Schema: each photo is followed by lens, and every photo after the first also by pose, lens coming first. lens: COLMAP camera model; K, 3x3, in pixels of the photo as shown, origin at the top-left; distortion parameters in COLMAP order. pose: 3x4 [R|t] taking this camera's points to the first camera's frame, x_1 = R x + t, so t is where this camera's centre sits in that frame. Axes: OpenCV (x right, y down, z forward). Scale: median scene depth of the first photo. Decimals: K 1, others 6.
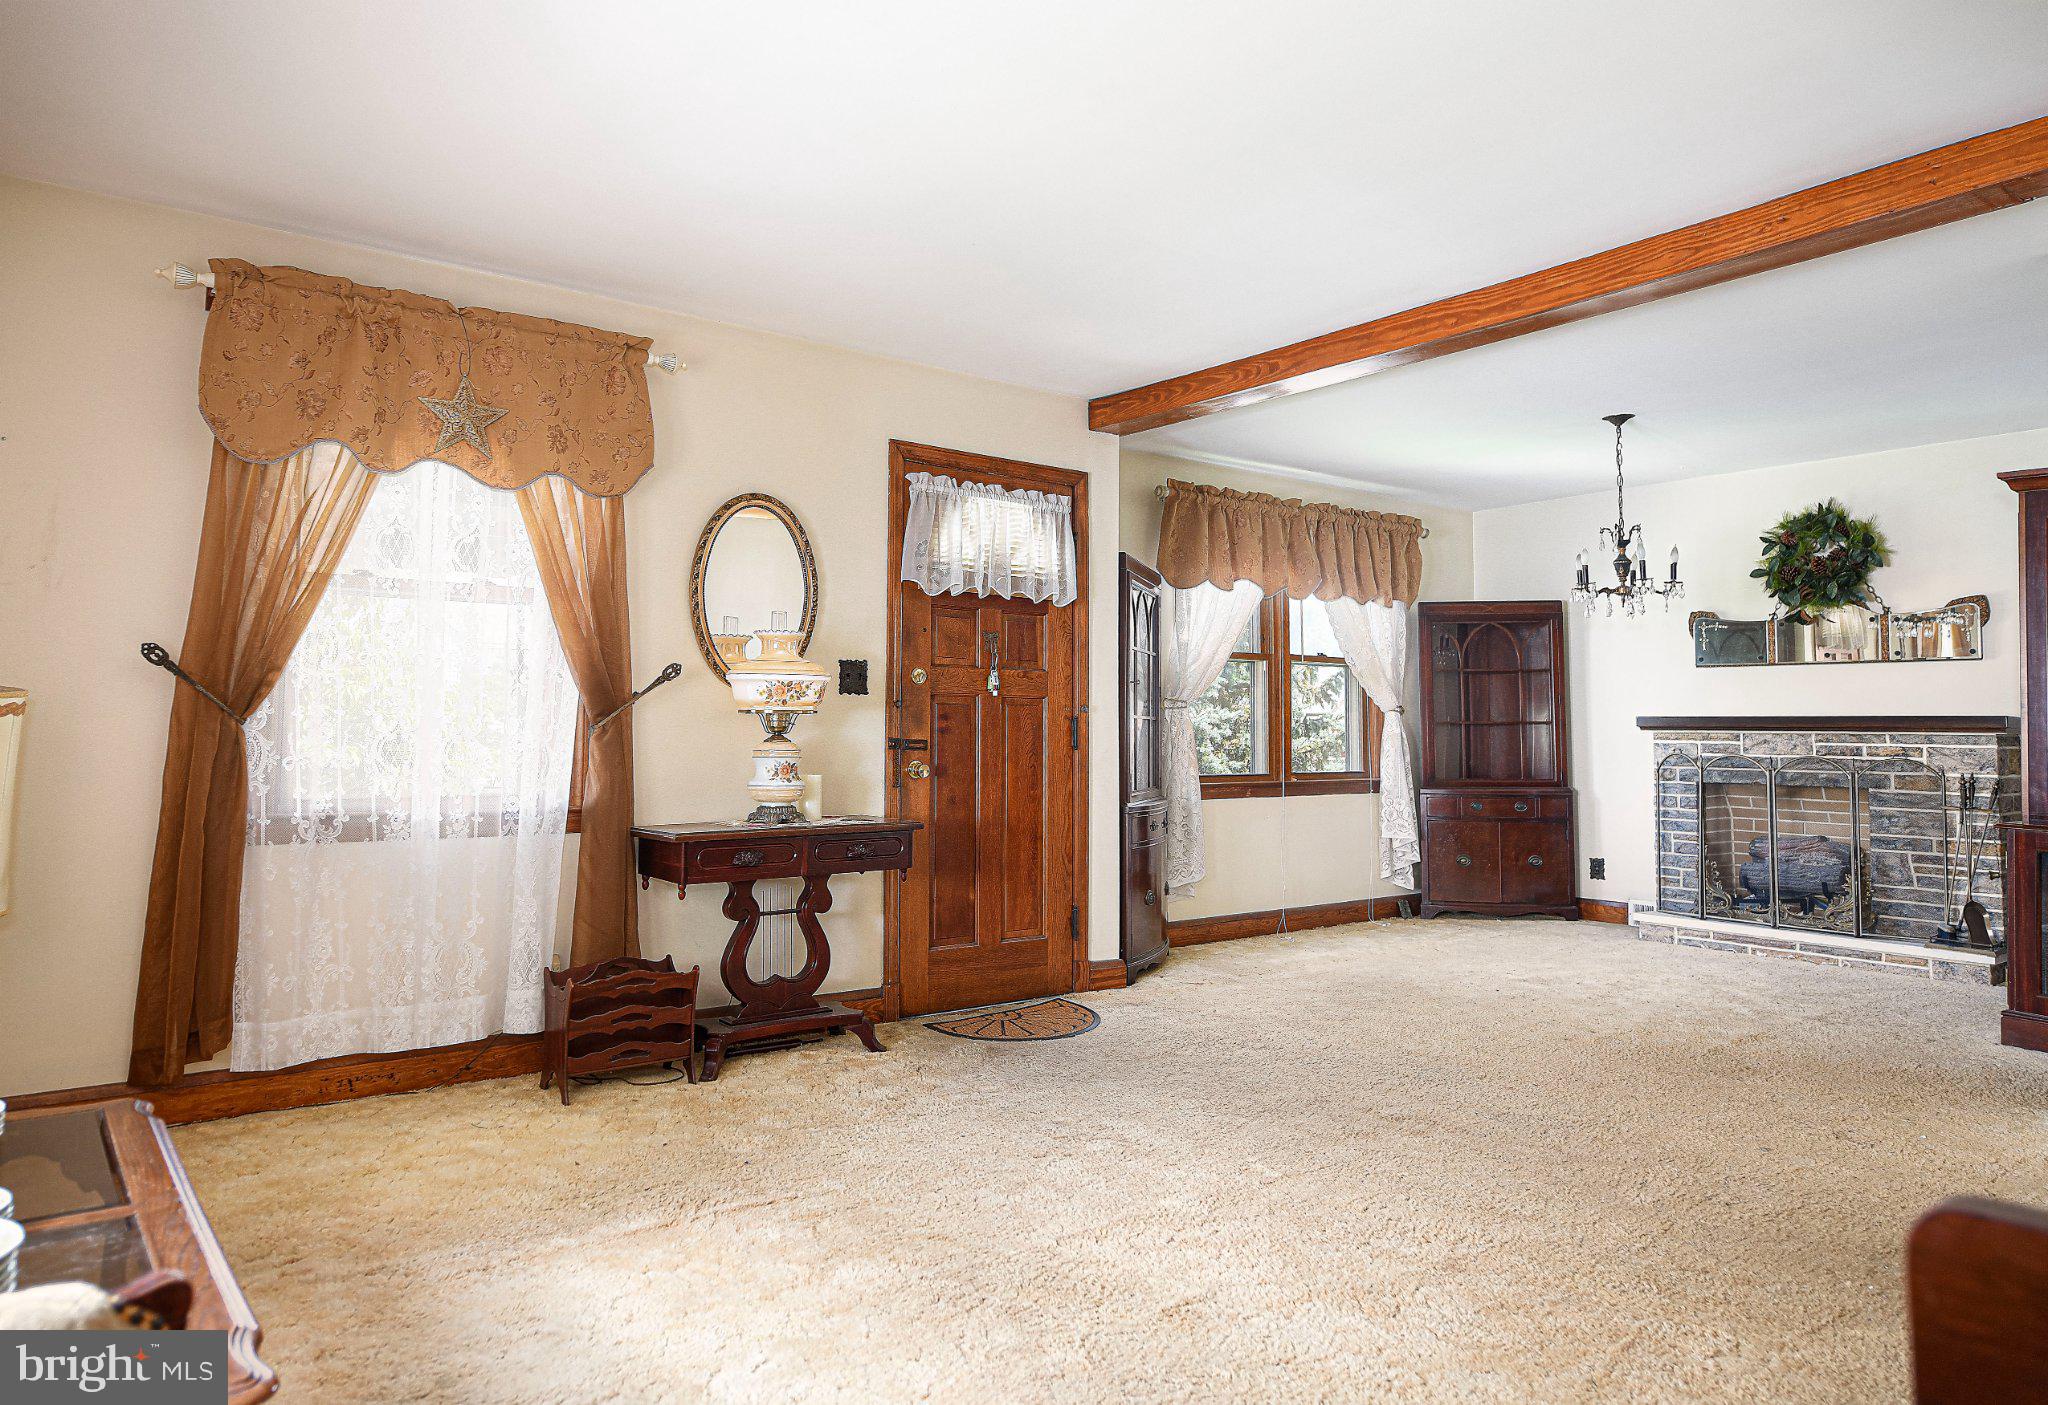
lens RADIAL K [[1328.2, 0, 1024.1], [0, 1328.2, 618.5], [0, 0, 1]] dist [0.008403, 0.001710]
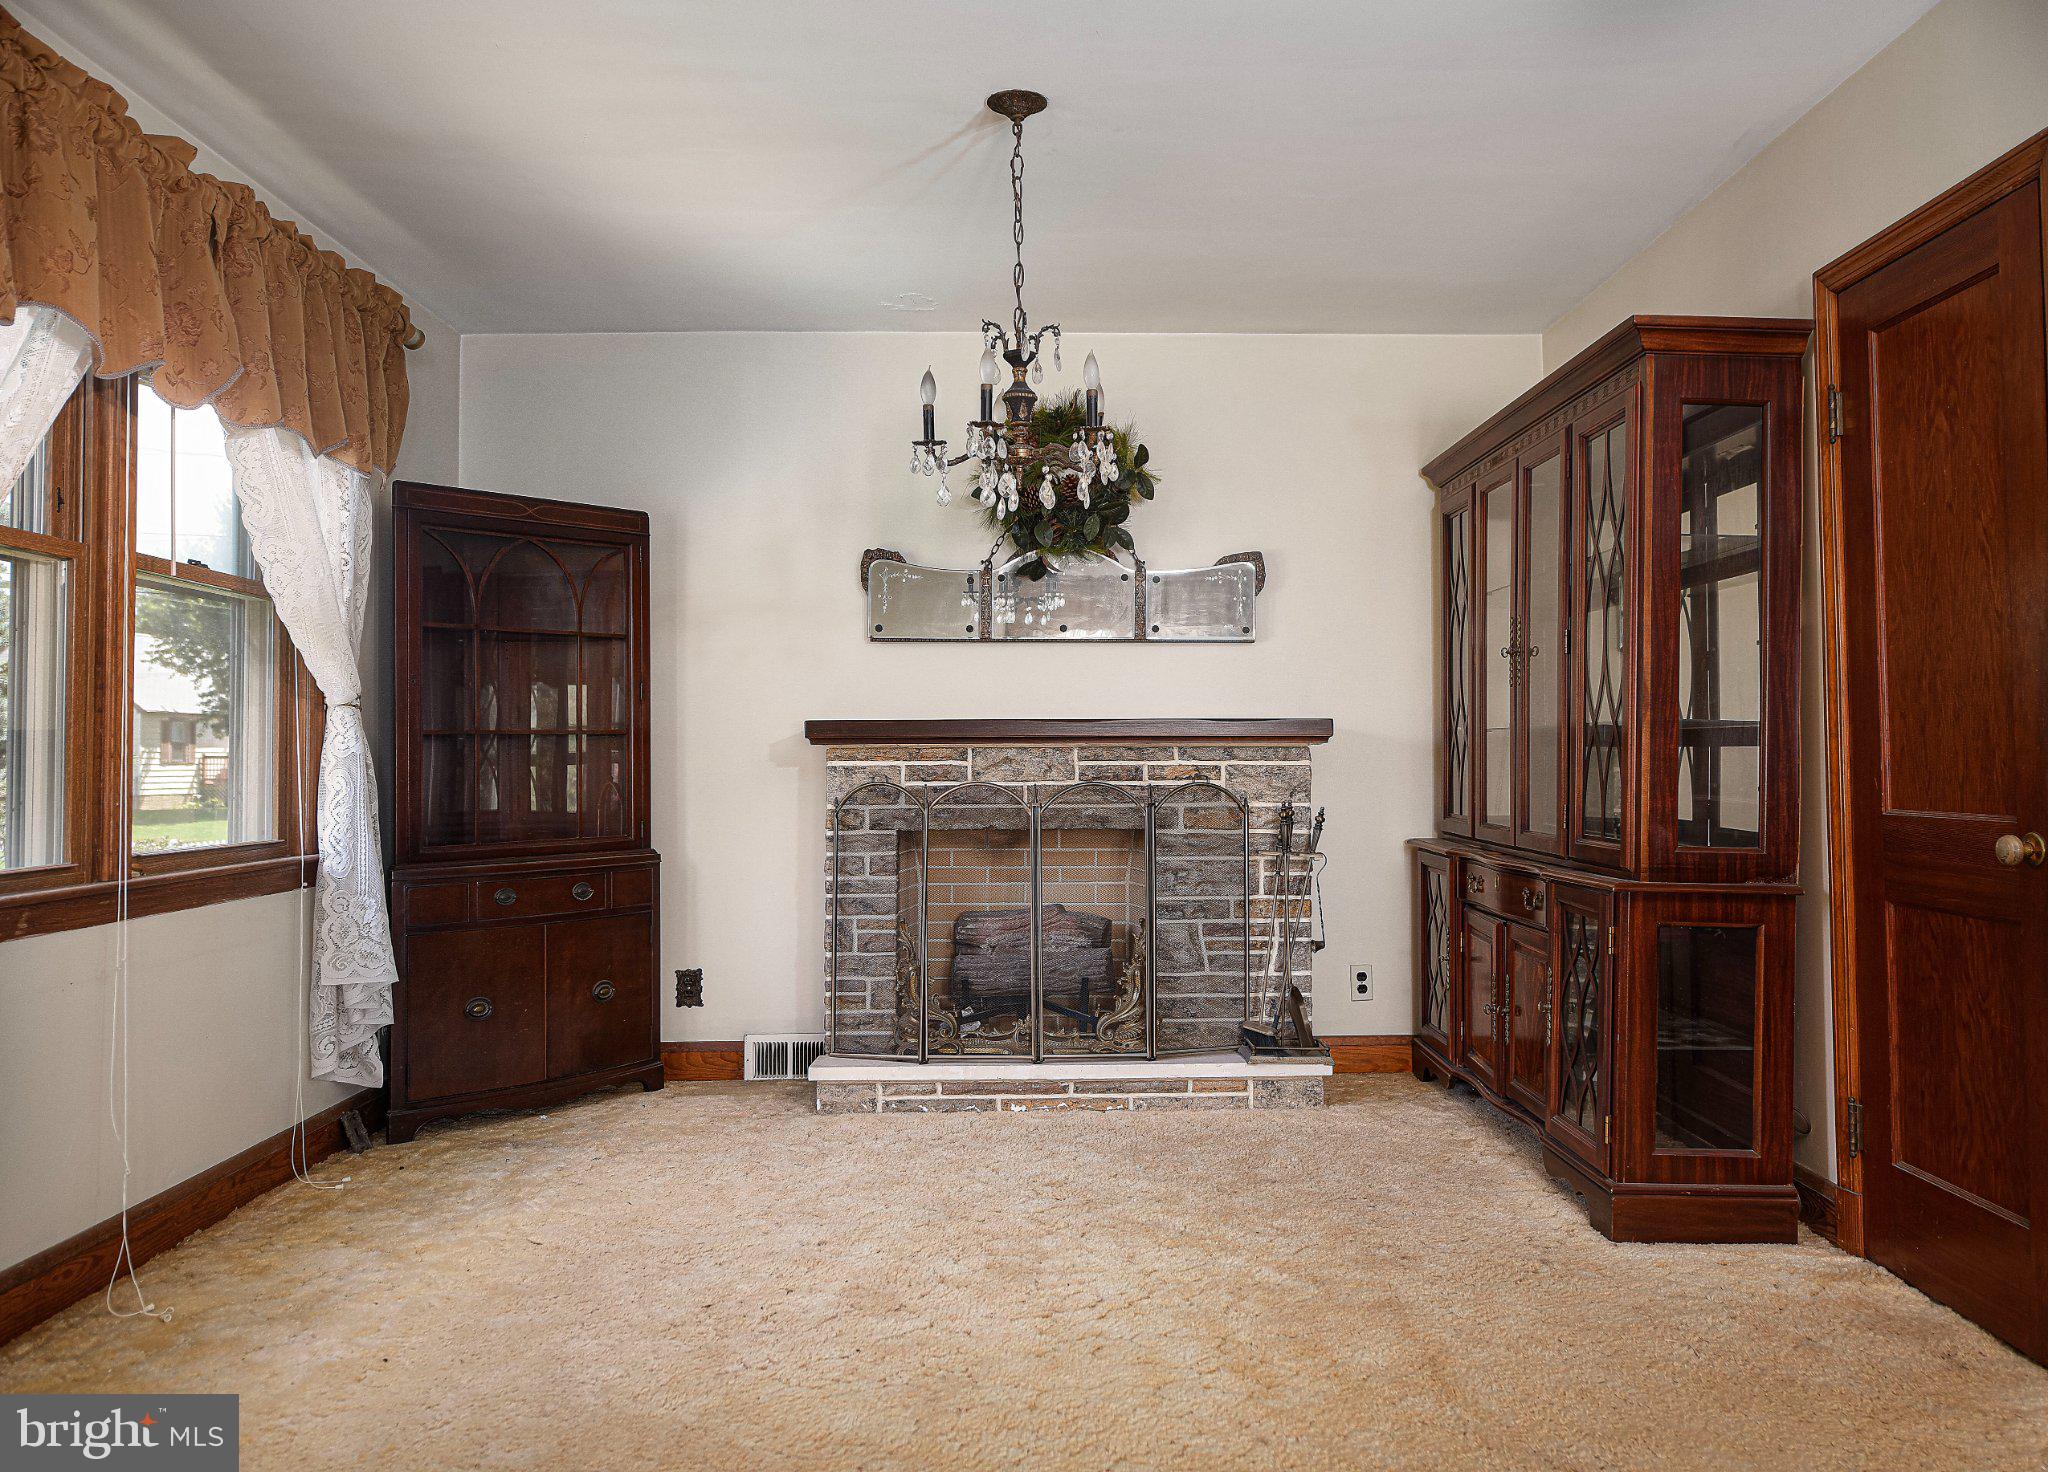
lens RADIAL K [[1469.7, 0, 1031.9], [0, 1469.7, 724.1], [0, 0, 1]] dist [0.002634, 0.000481]
pose [[0.607919, 0.006481, 0.793972, 0.026179], [-0.056117, 0.997817, 0.034822, 0.062798], [-0.792013, -0.065724, 0.606956, 0.710494]]
